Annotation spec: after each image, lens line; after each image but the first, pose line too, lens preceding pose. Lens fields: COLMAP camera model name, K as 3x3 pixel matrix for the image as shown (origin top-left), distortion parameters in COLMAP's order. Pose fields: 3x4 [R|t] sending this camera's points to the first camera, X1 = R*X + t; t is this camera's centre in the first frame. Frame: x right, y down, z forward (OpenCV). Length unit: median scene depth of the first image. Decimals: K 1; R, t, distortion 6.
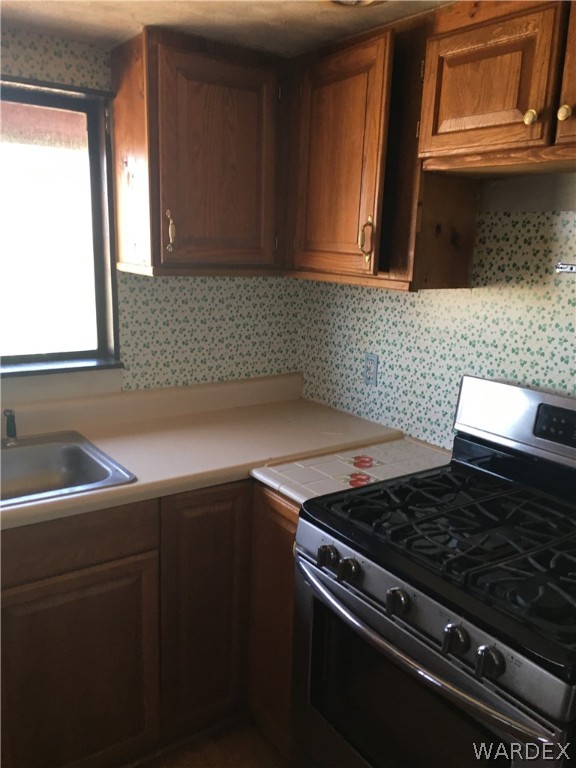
lens RADIAL K [[650.3, 0, 286.9], [0, 650.3, 384.8], [0, 0, 1]] dist [0.068504, -0.012680]
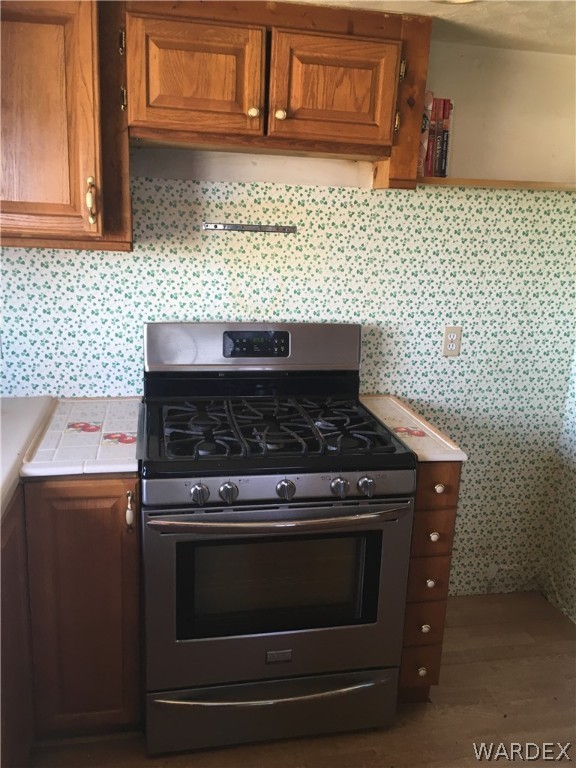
lens RADIAL K [[650.3, 0, 282.8], [0, 650.3, 385.4], [0, 0, 1]] dist [0.068504, -0.012680]
pose [[0.415299, -0.245660, 0.875887, -0.681063], [0.176797, 0.966284, 0.187185, -0.084725], [-0.892339, 0.077116, 0.444728, 0.307572]]
